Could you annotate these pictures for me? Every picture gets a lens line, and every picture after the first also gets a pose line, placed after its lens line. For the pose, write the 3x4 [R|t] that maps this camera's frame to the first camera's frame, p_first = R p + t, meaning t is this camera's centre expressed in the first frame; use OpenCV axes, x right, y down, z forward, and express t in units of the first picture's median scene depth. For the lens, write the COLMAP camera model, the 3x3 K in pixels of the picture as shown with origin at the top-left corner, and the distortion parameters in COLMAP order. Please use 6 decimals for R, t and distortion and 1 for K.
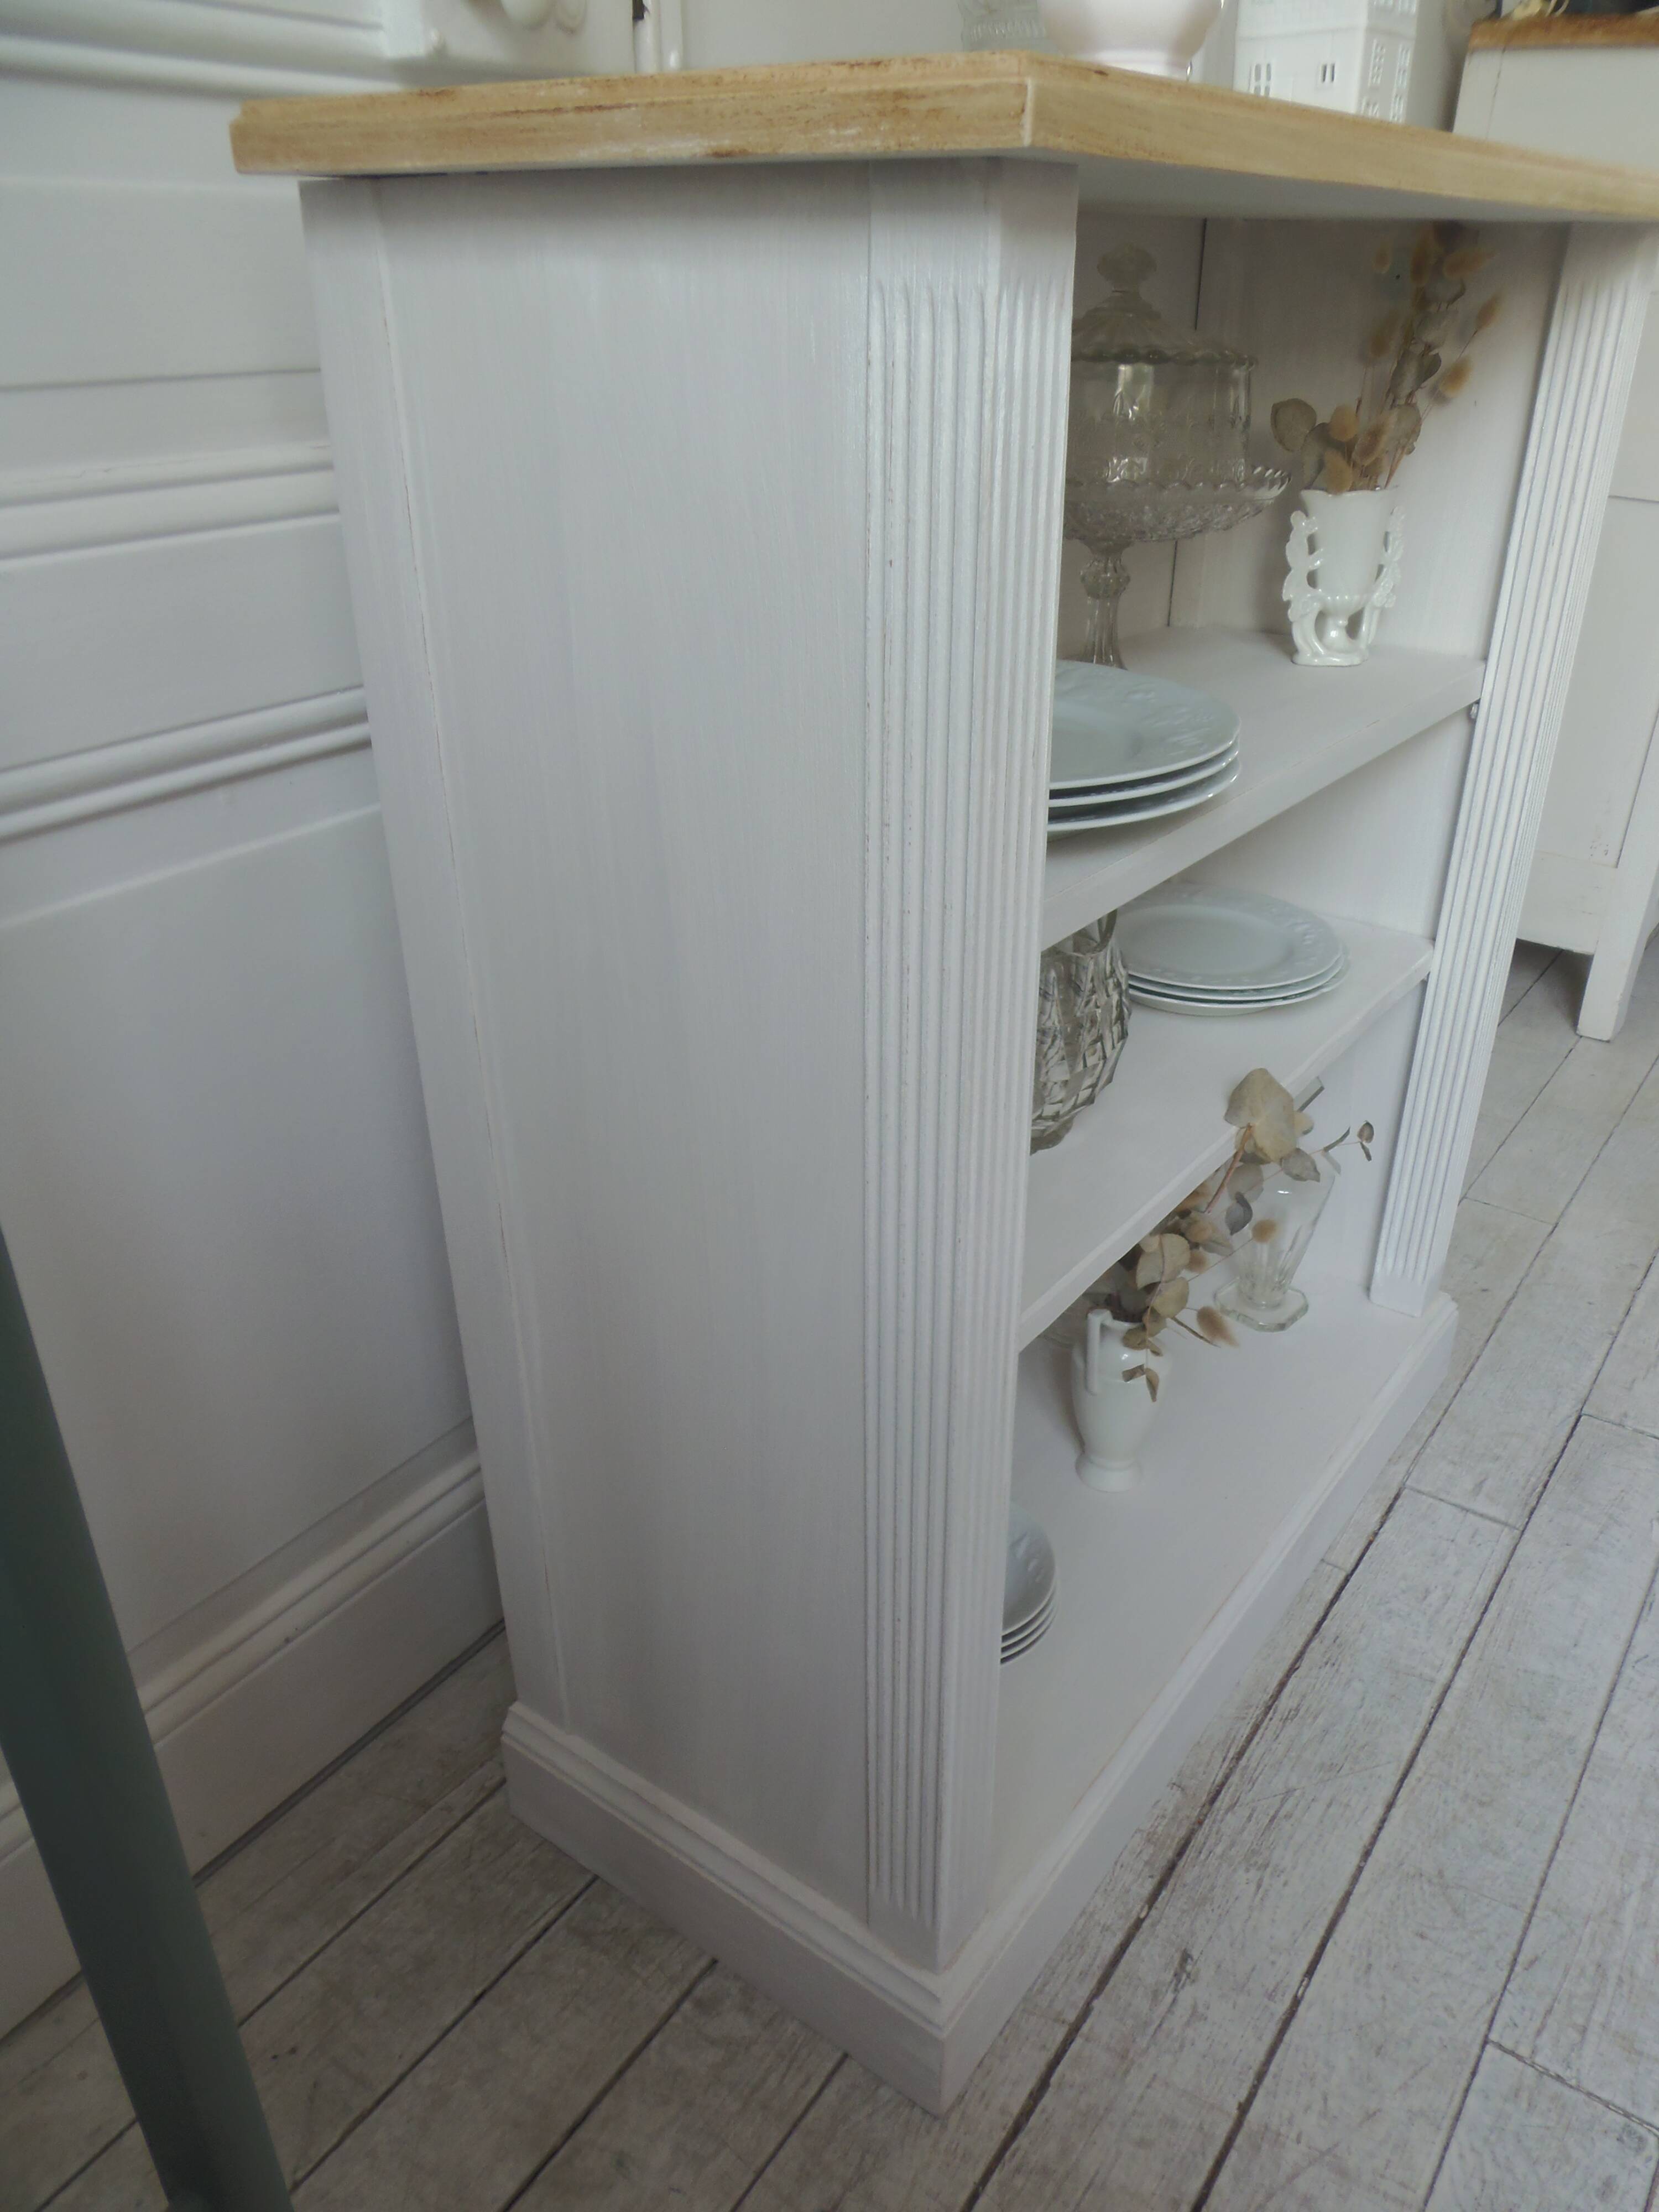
lens RADIAL K [[1582.7, 0, 851.7], [0, 1582.7, 1133.9], [0, 0, 1]] dist [-0.005237, -0.014651]
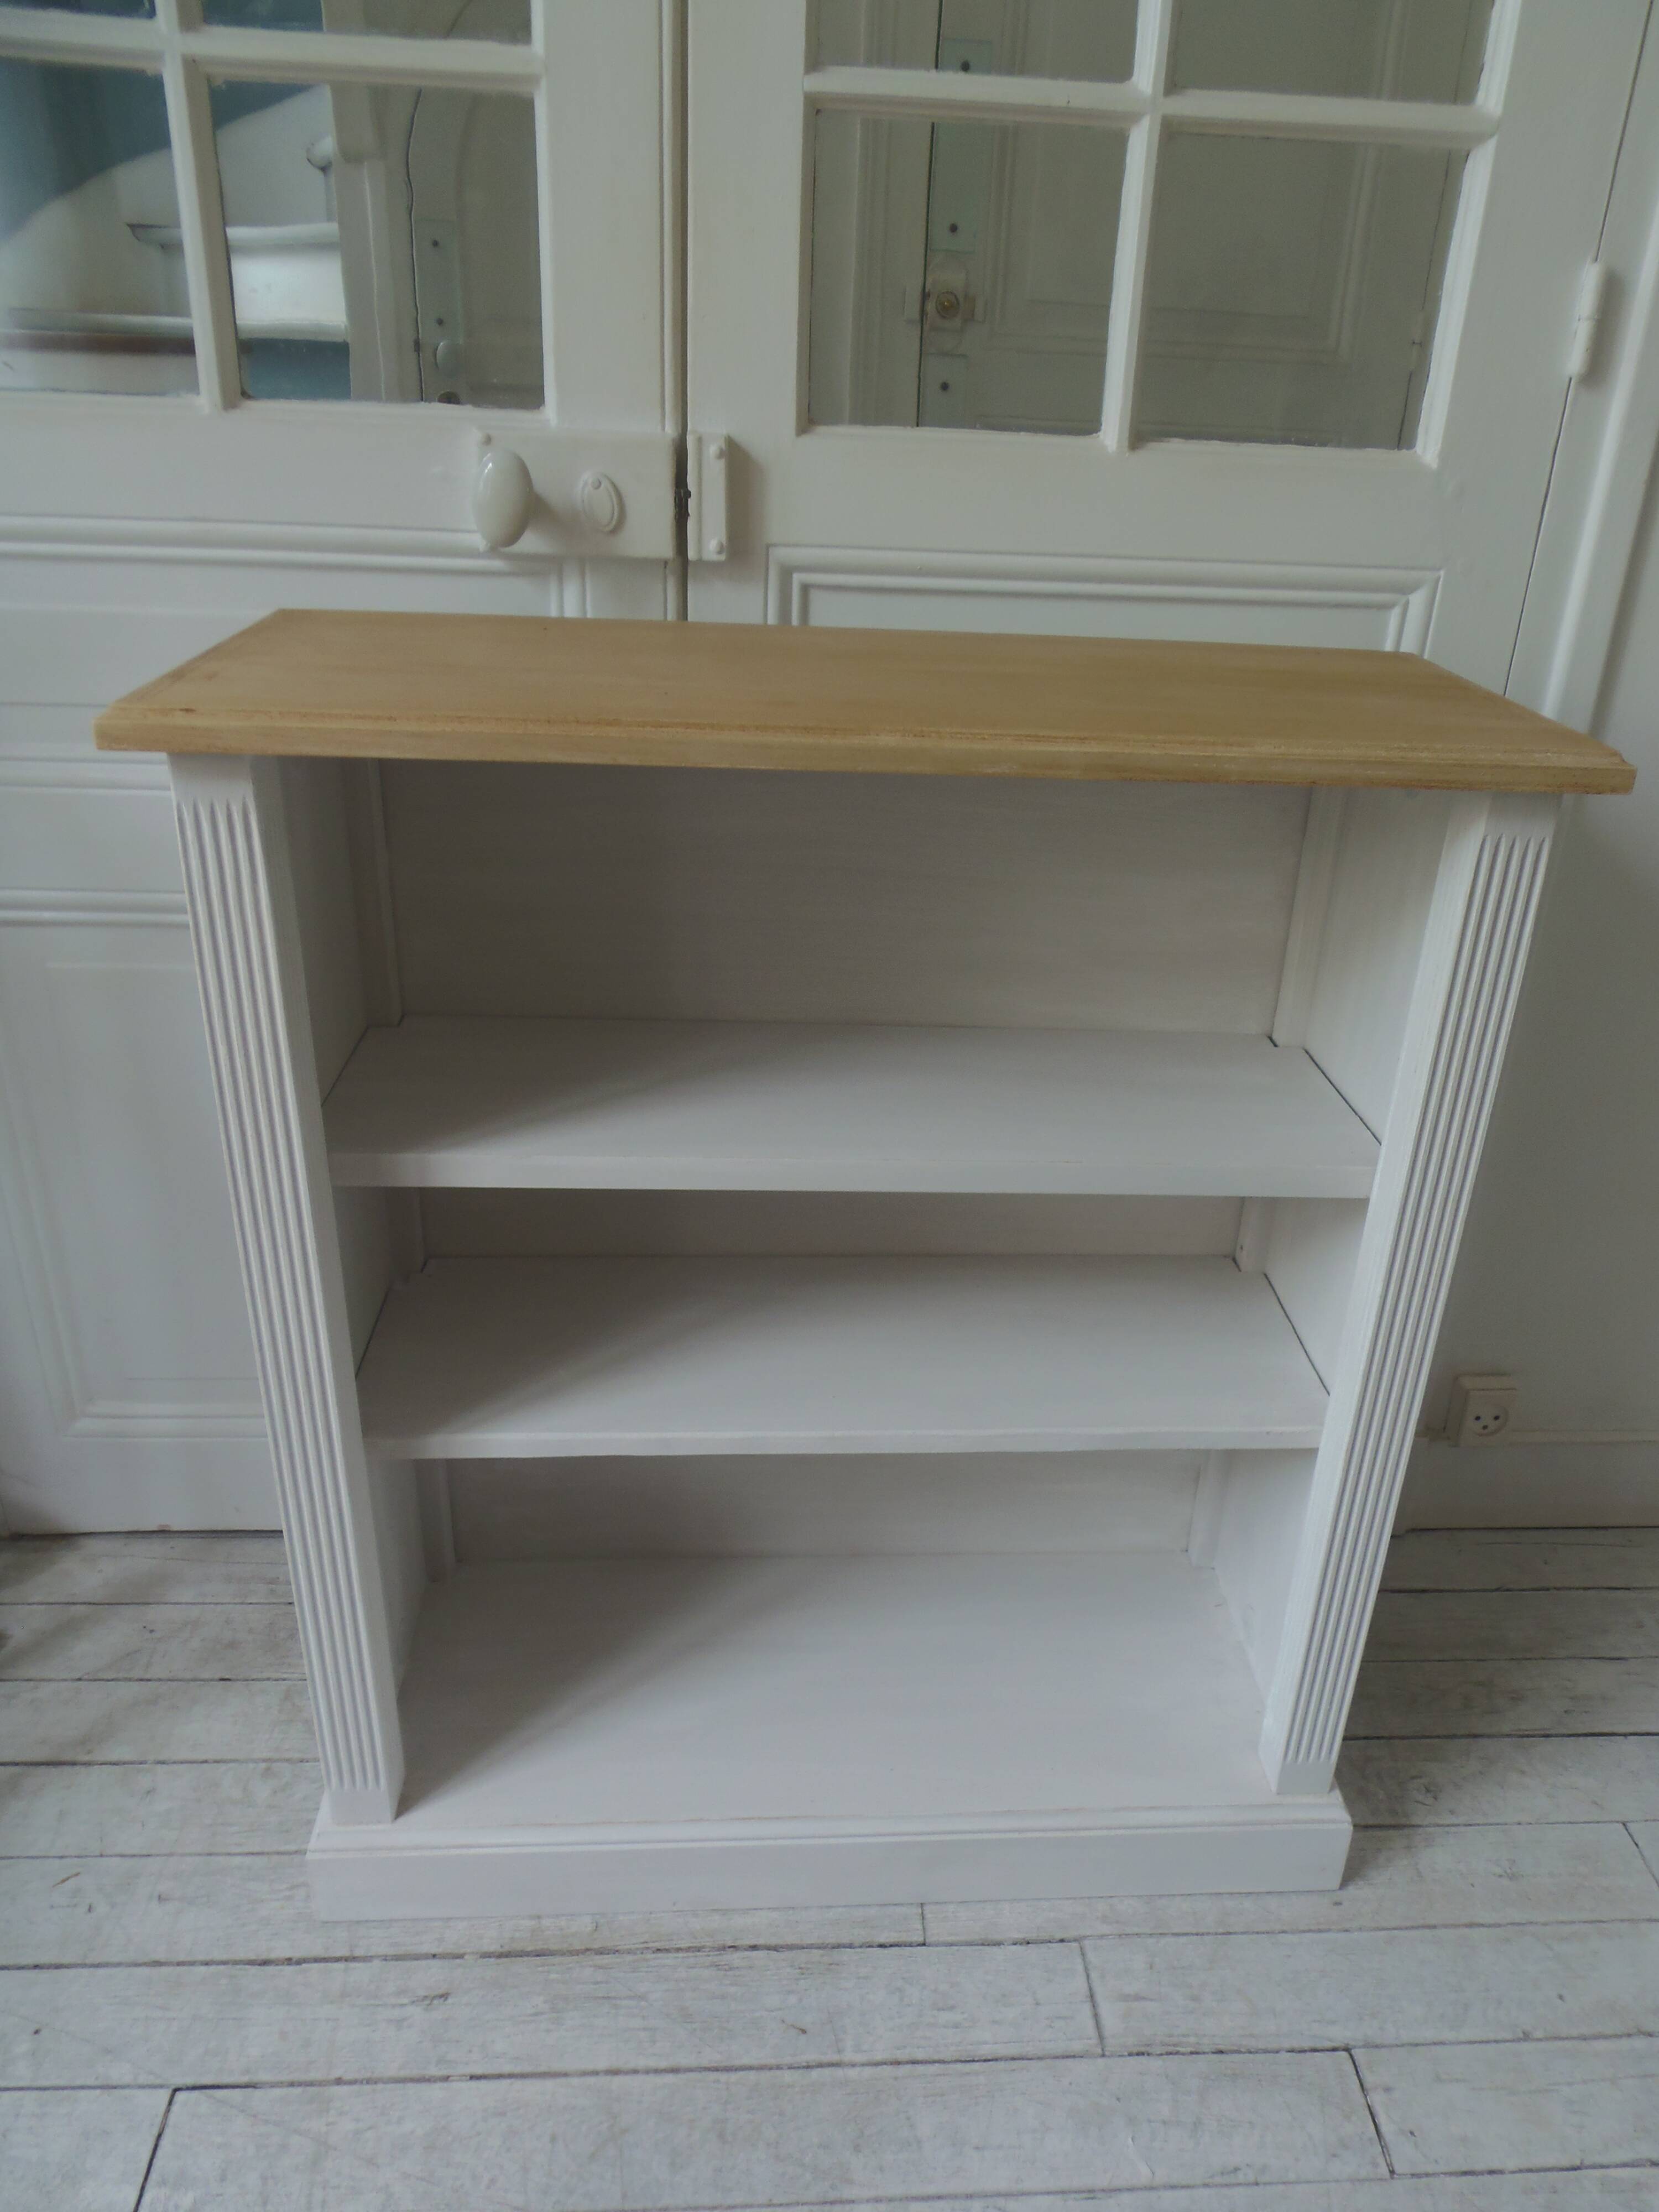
lens RADIAL K [[1582.7, 0, 888.7], [0, 1582.7, 1125.7], [0, 0, 1]] dist [-0.005237, -0.014651]
pose [[0.627933, 0.361086, -0.689432, 1.025024], [-0.406826, 0.907480, 0.104752, -0.377539], [0.663471, 0.214702, 0.716736, 0.176155]]
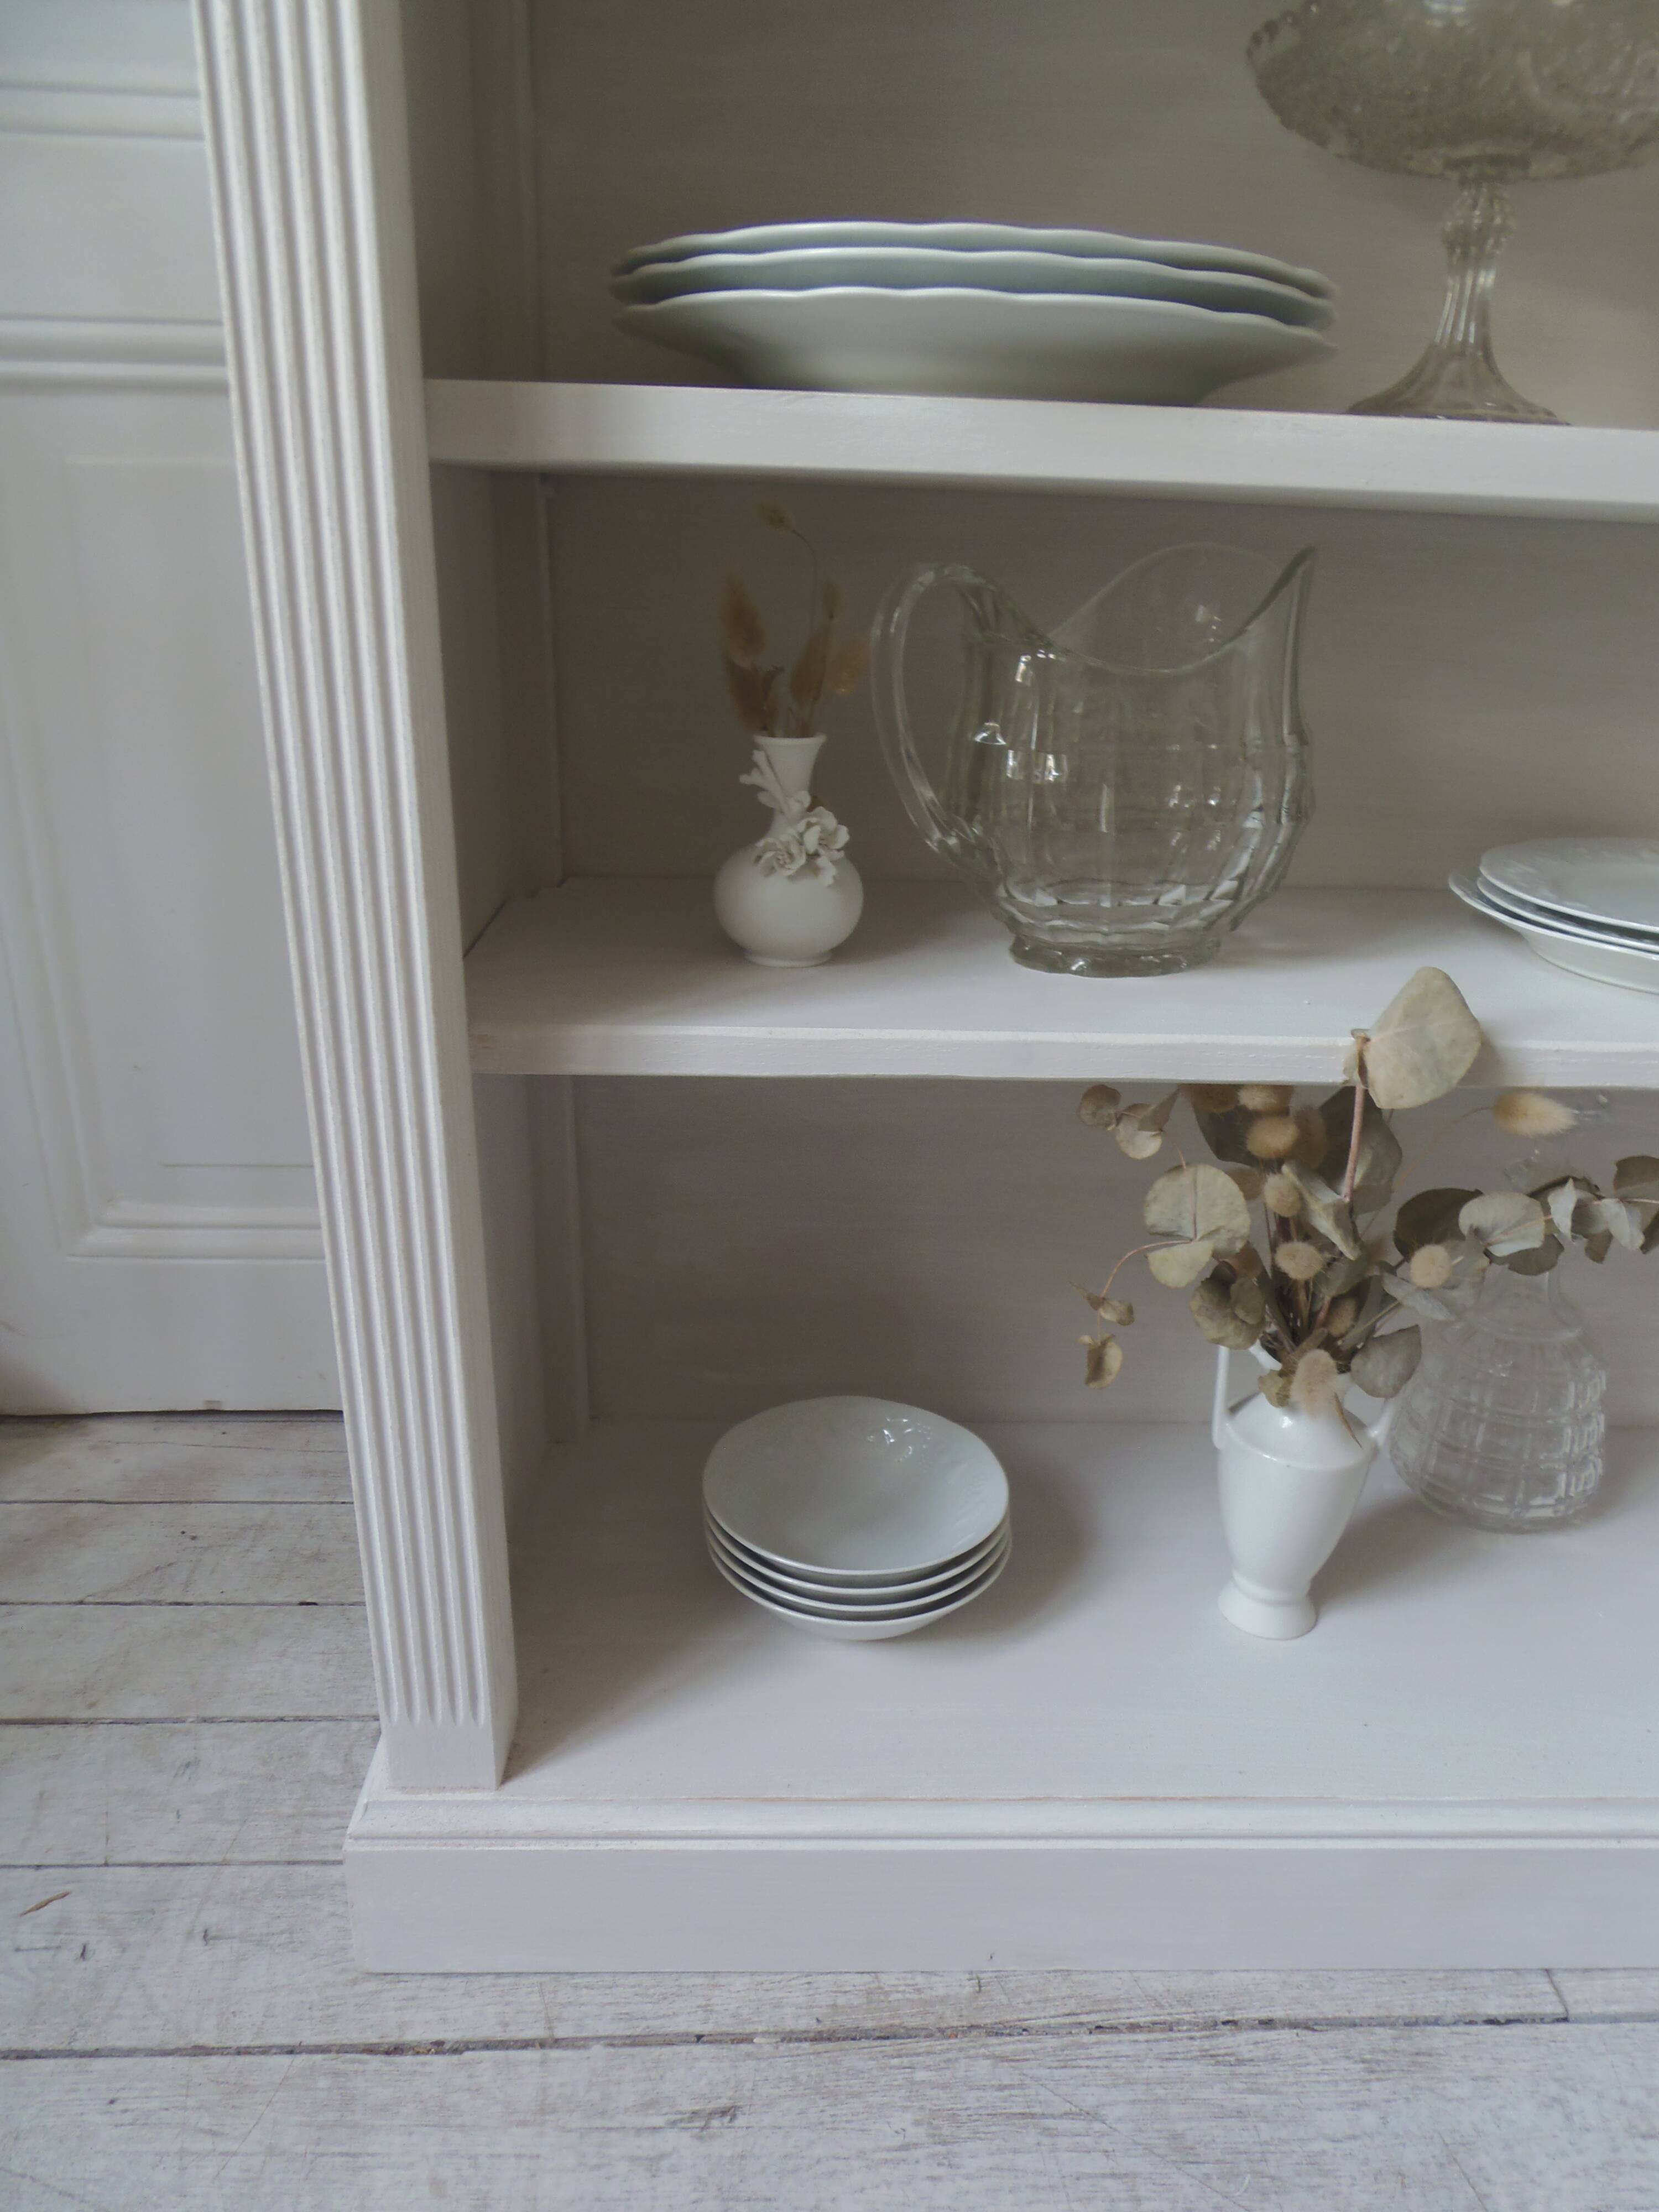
lens RADIAL K [[1582.7, 0, 875.9], [0, 1582.7, 1131.9], [0, 0, 1]] dist [-0.005237, -0.014651]
pose [[0.616256, 0.306650, -0.725392, 0.598480], [-0.397940, 0.916091, 0.049197, 0.072170], [0.679612, 0.258345, 0.686575, 0.452208]]
